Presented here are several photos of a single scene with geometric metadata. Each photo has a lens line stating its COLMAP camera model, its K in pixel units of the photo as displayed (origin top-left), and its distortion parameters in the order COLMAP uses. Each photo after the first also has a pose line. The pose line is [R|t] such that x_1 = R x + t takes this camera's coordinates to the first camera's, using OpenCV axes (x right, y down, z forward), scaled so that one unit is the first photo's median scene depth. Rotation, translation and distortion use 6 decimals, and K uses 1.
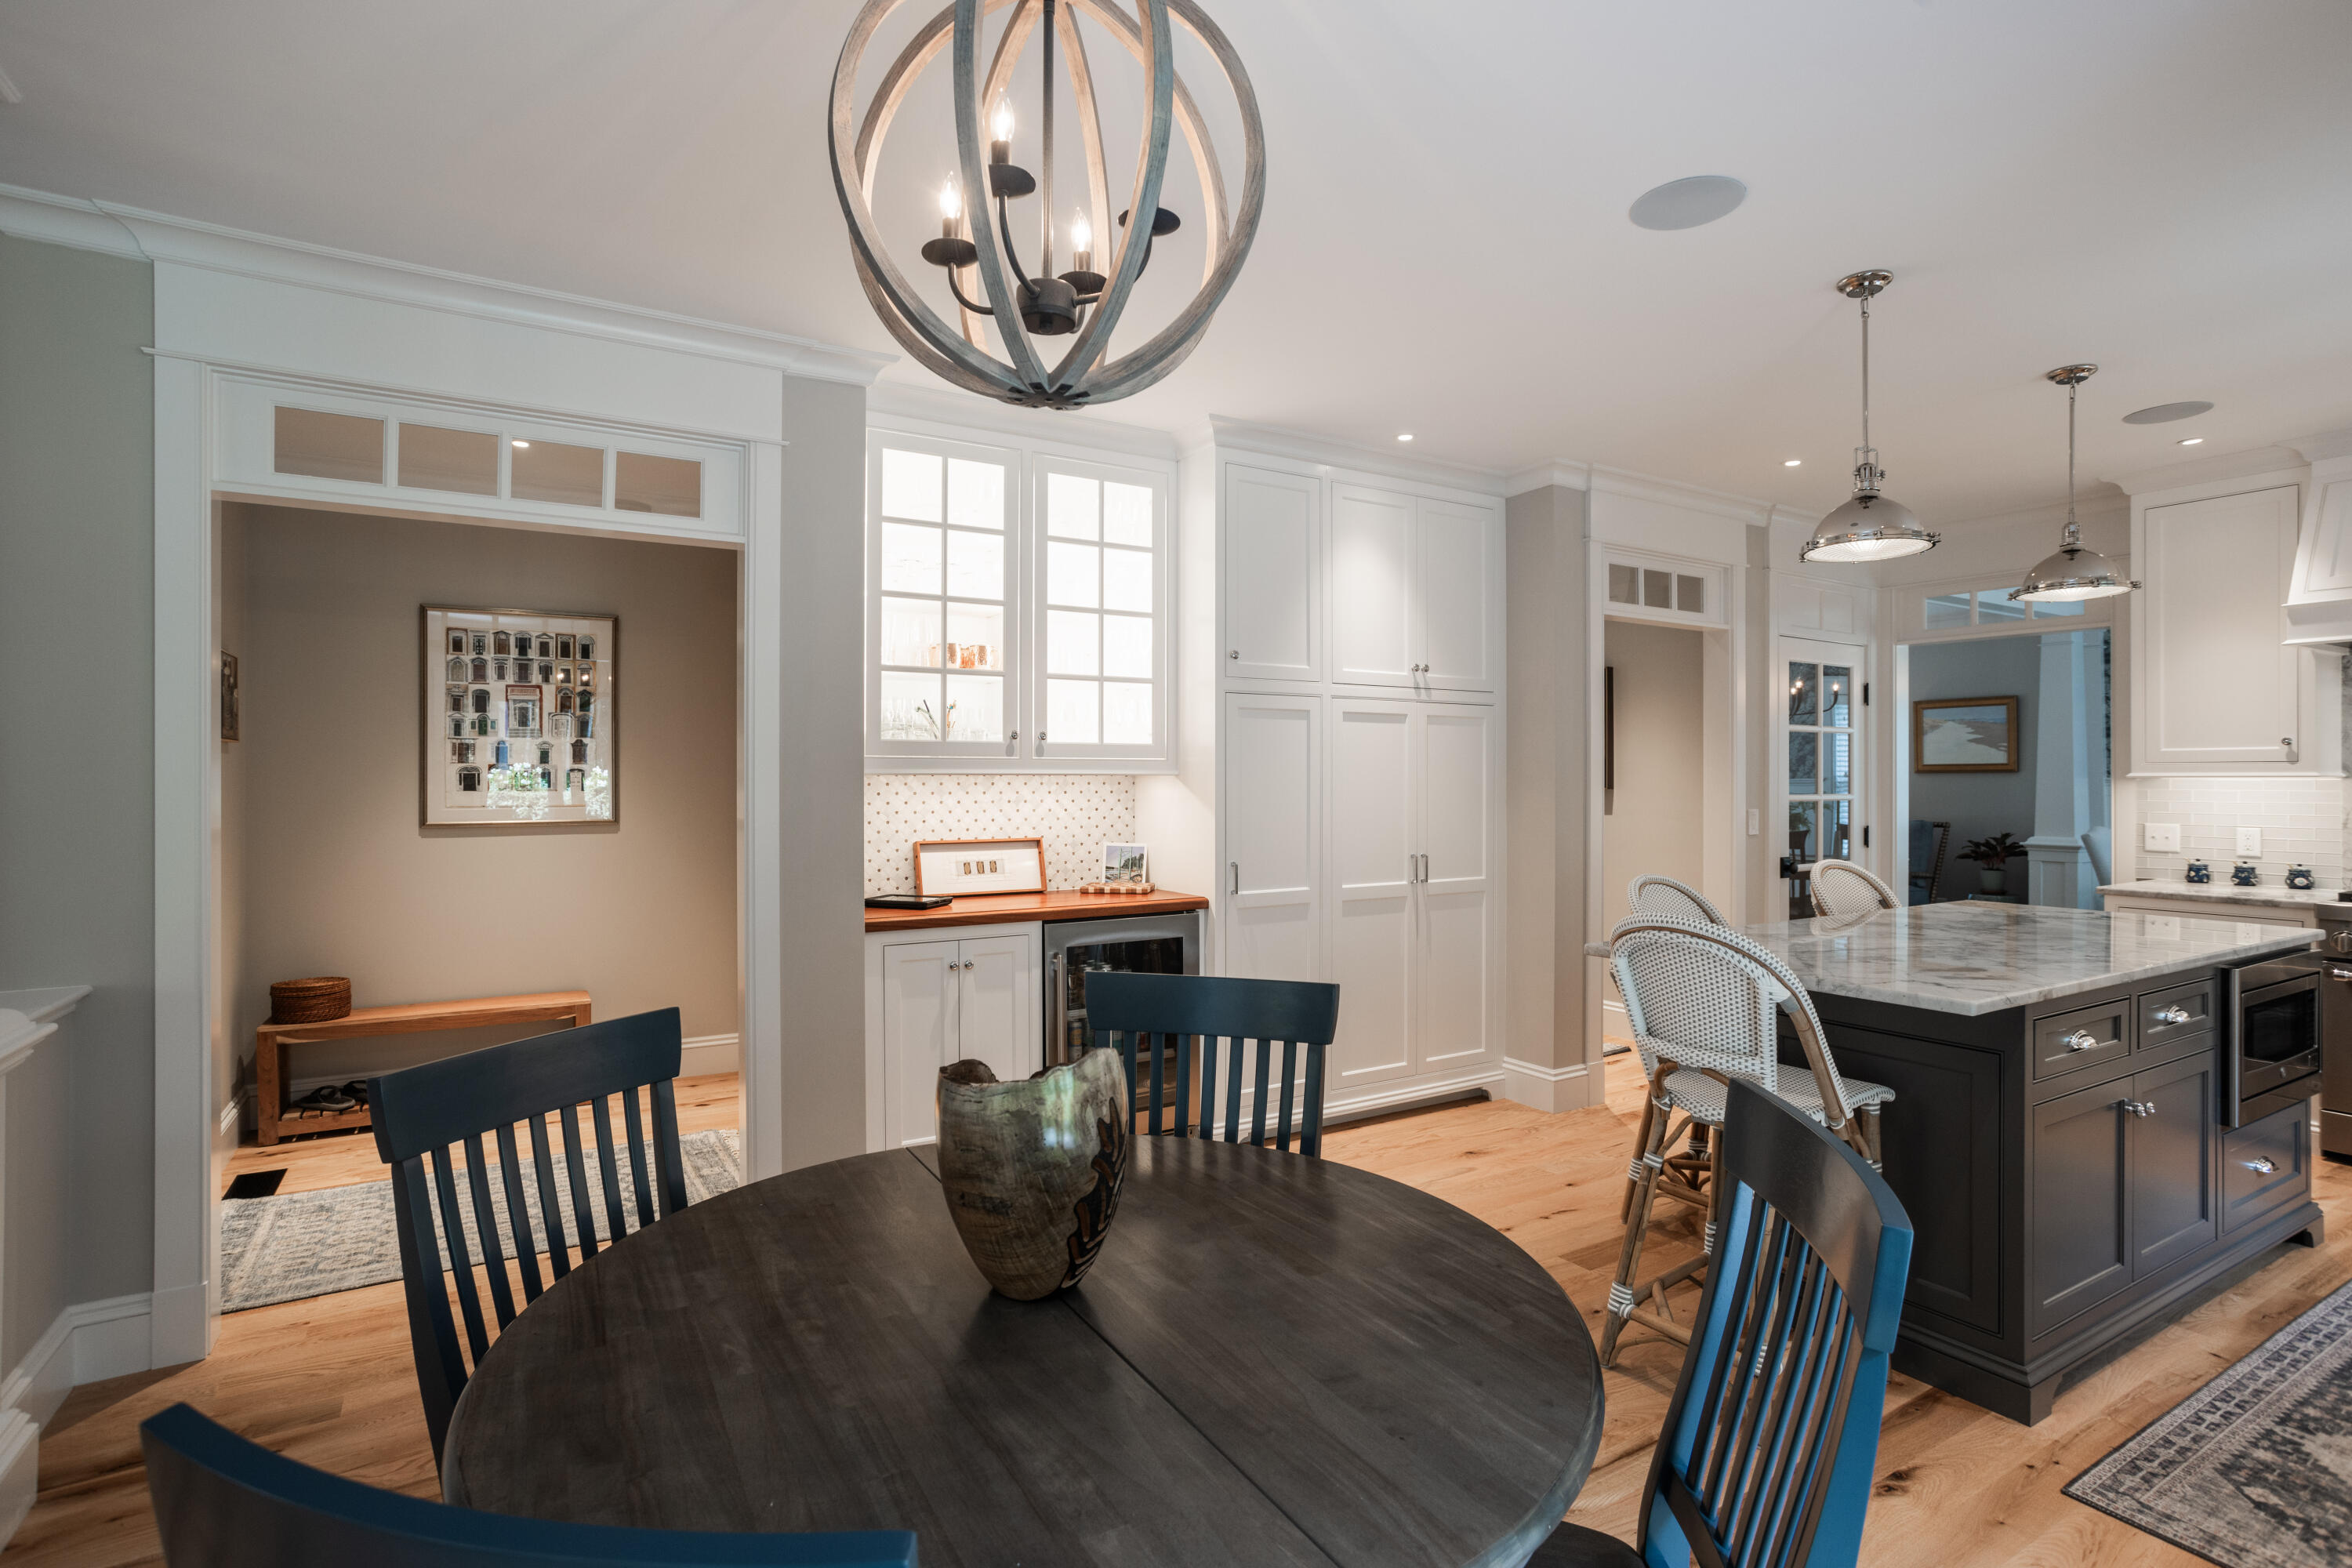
lens RADIAL K [[1114.0, 0, 1153.4], [0, 1114.0, 780.0], [0, 0, 1]] dist [-0.022445, 0.010369]
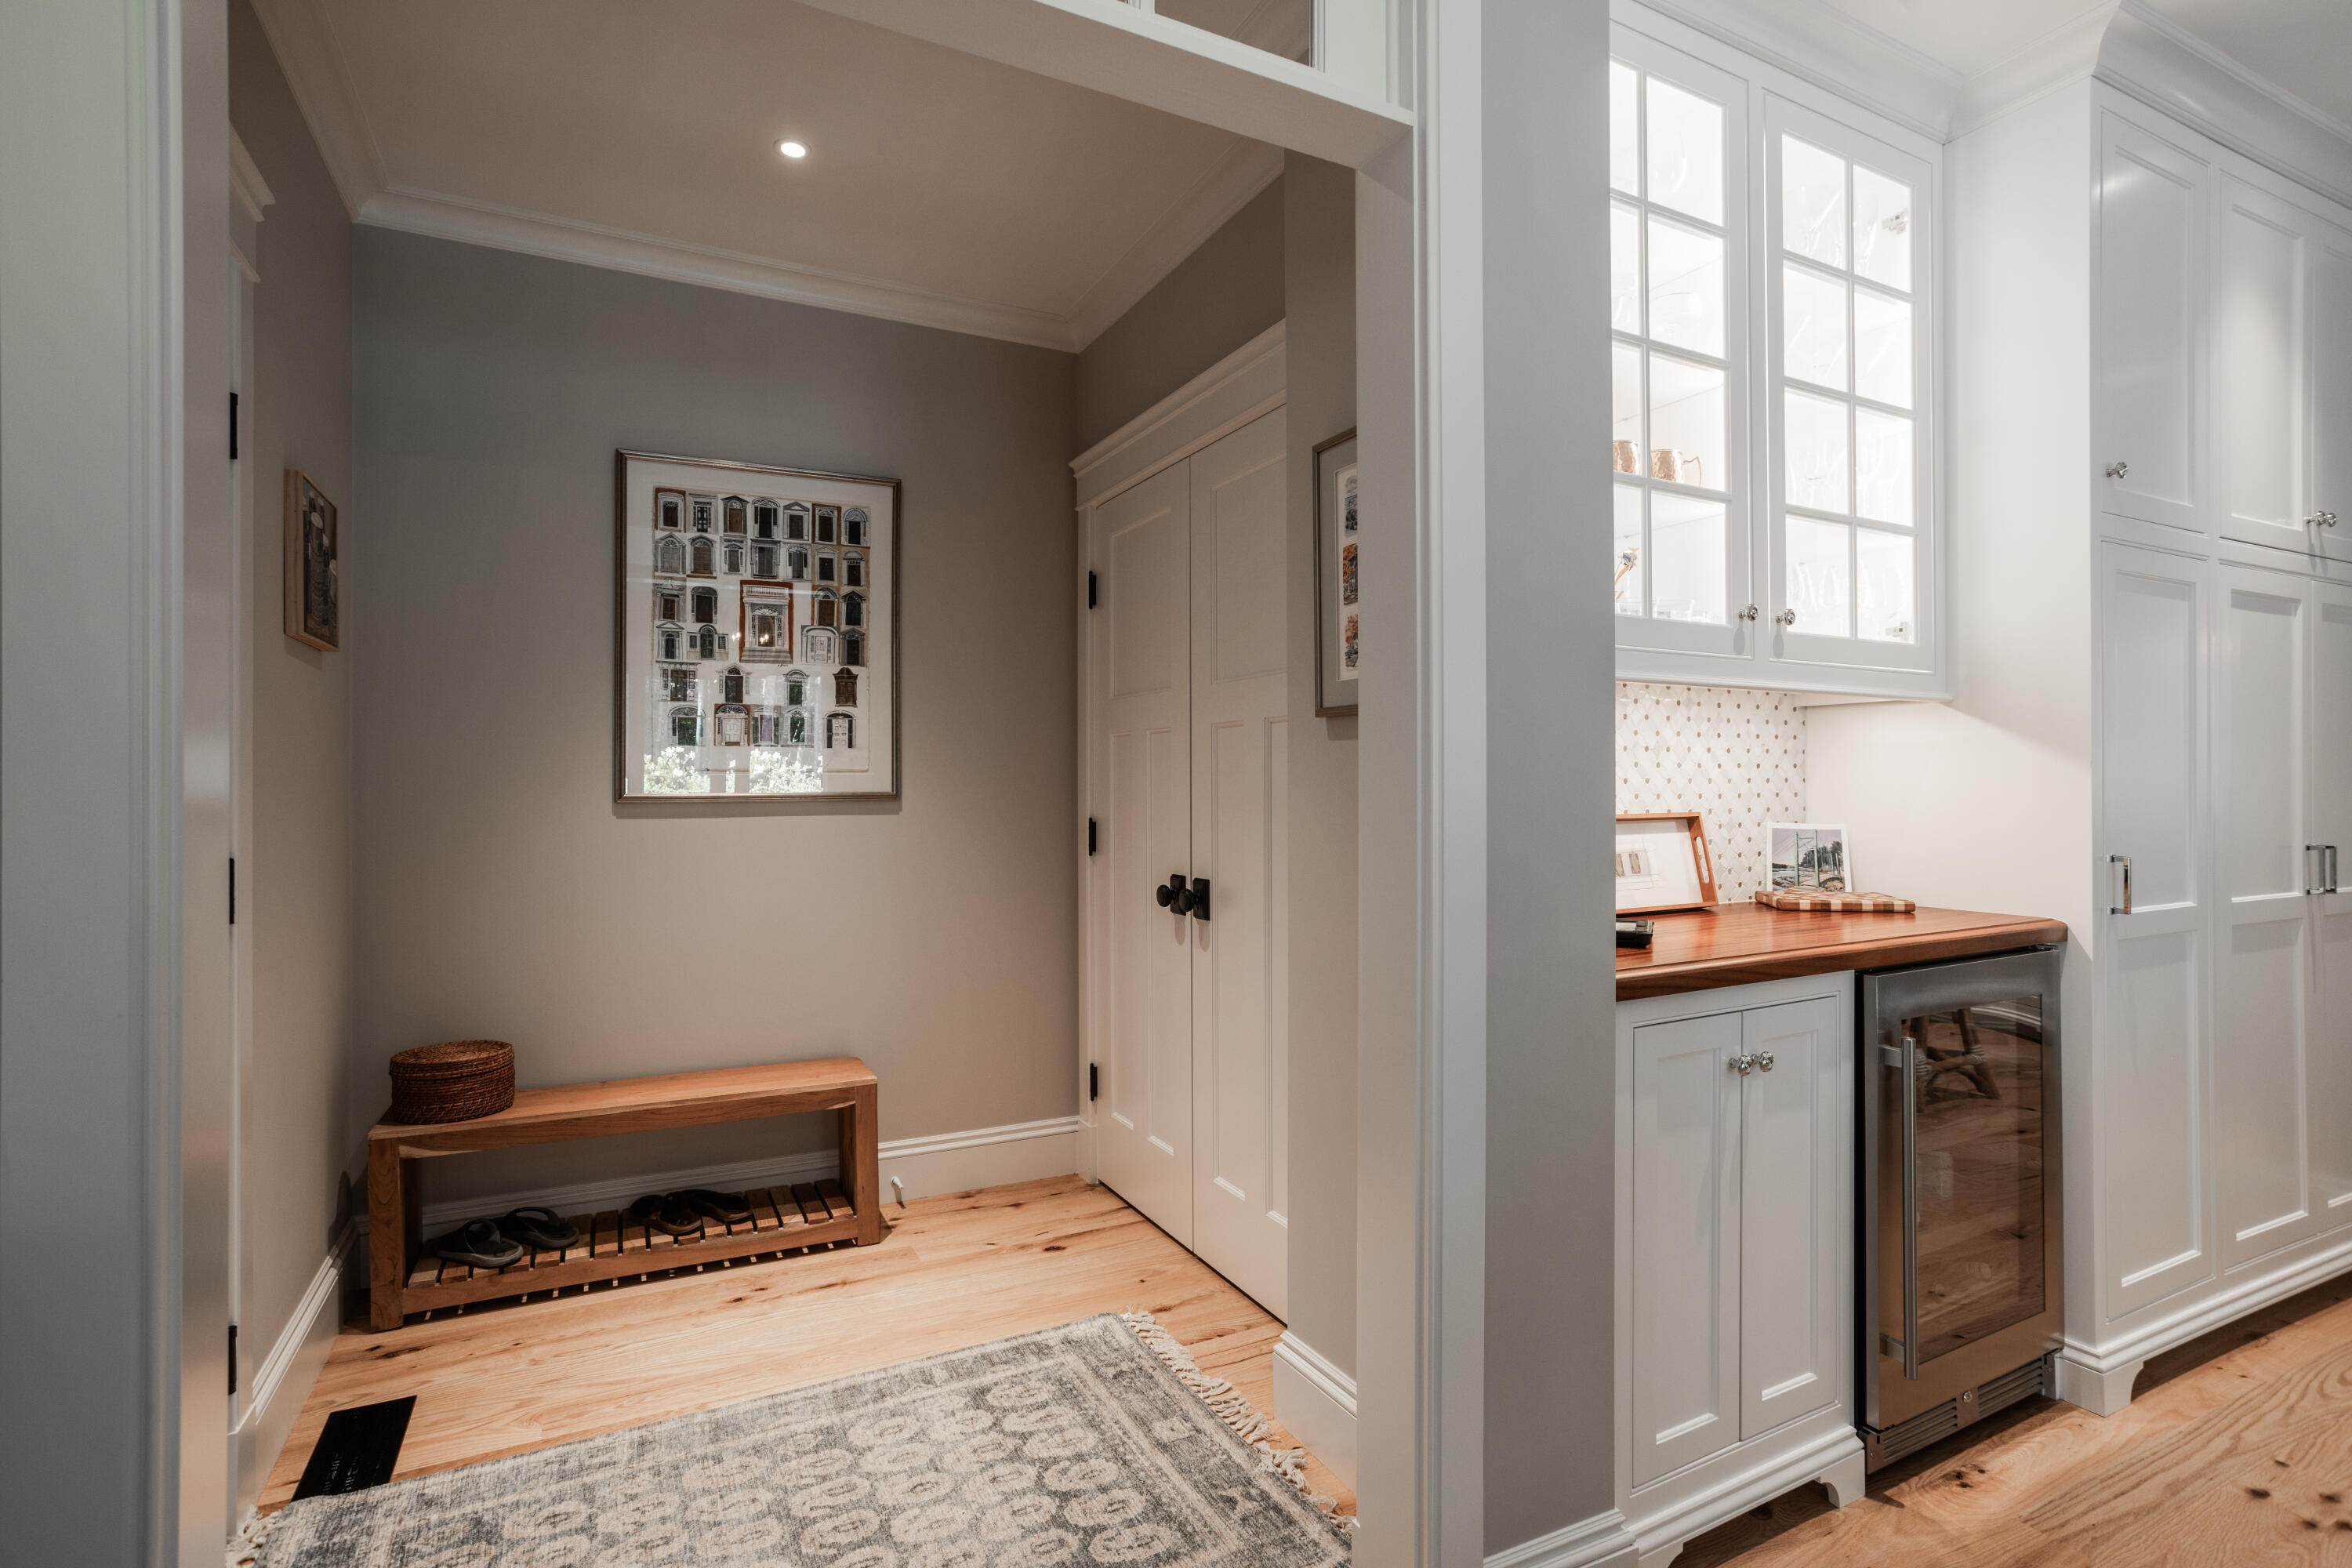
lens RADIAL K [[1114.0, 0, 1167.9], [0, 1114.0, 777.7], [0, 0, 1]] dist [-0.022445, 0.010369]
pose [[0.998134, -0.002707, -0.060997, -0.323921], [0.002449, 0.999988, -0.004291, 0.034286], [0.061008, 0.004133, 0.998129, 0.404369]]
